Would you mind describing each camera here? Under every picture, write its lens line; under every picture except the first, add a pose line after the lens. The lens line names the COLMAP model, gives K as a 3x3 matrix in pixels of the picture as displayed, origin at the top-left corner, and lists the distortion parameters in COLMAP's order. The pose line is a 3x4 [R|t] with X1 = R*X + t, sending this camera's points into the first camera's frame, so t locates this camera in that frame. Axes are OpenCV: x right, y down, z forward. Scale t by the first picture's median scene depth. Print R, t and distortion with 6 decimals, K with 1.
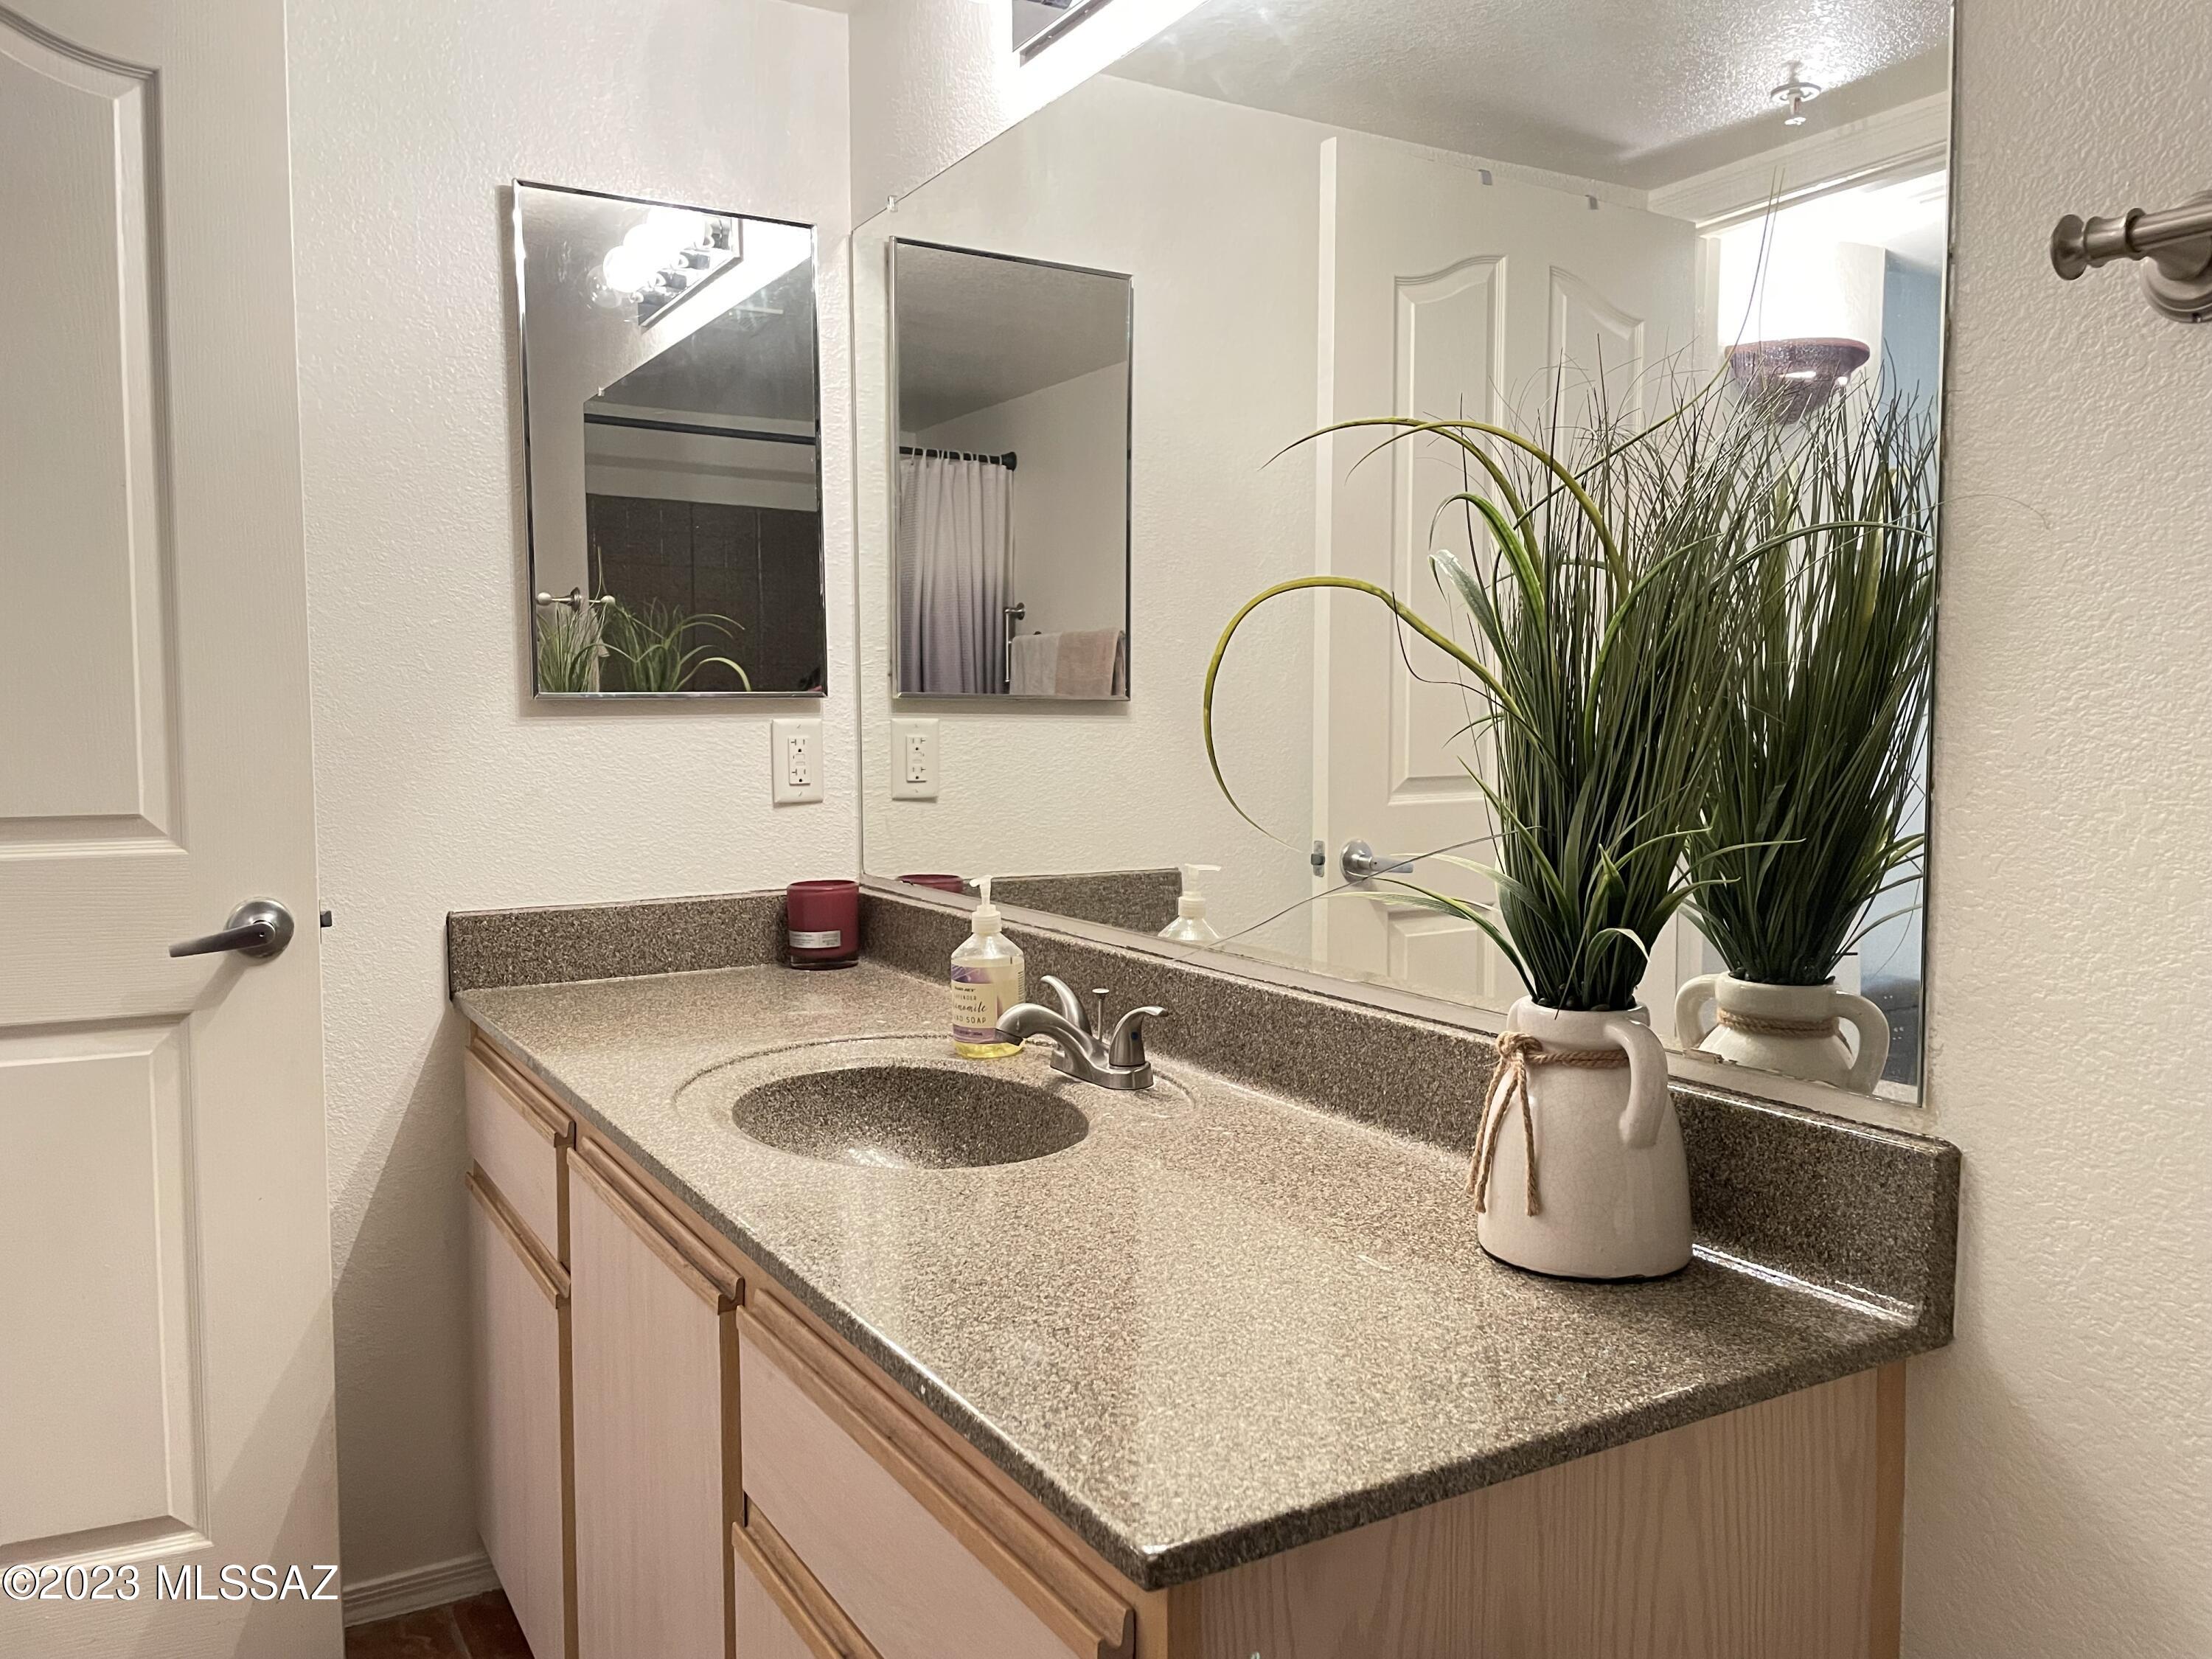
lens RADIAL K [[1666.8, 0, 1104.2], [0, 1666.8, 827.1], [0, 0, 1]] dist [0.094999, -0.120350]
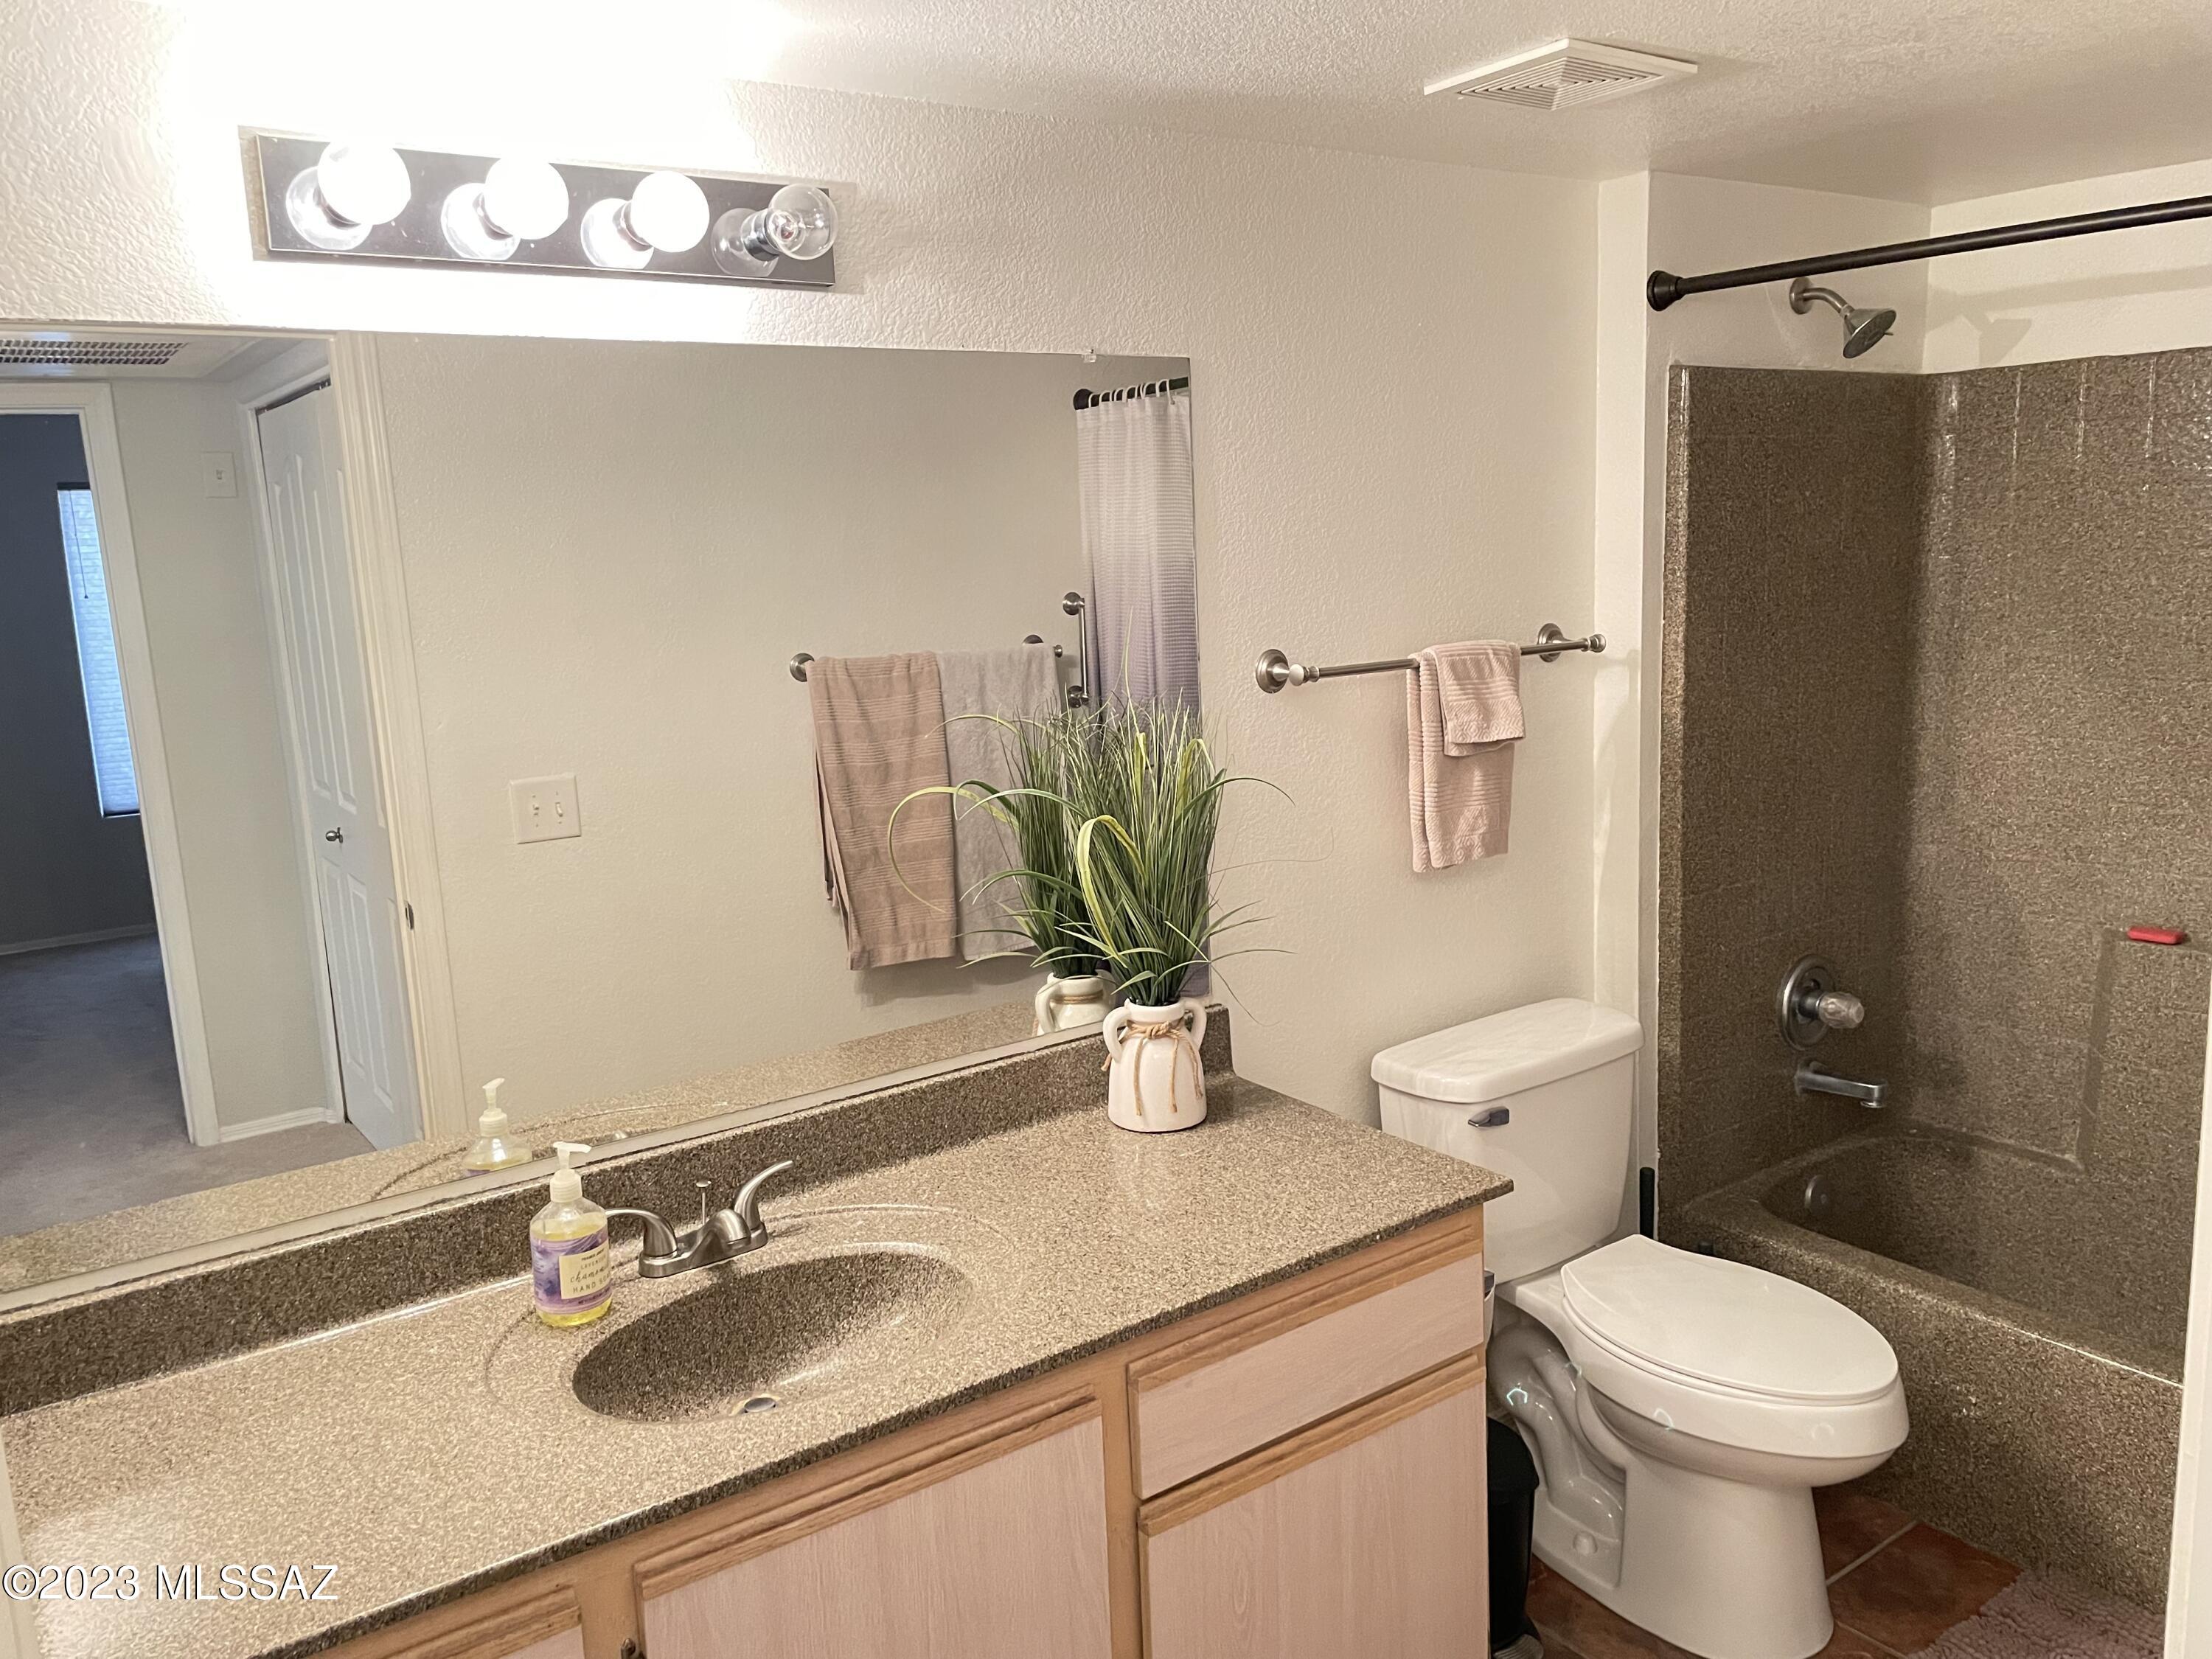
lens RADIAL K [[1666.8, 0, 1104.3], [0, 1666.8, 827.6], [0, 0, 1]] dist [0.094999, -0.120350]
pose [[-0.087866, -0.159664, 0.983253, -1.257793], [0.122474, 0.977850, 0.169731, -0.340183], [-0.988575, 0.135336, -0.066365, 0.861041]]
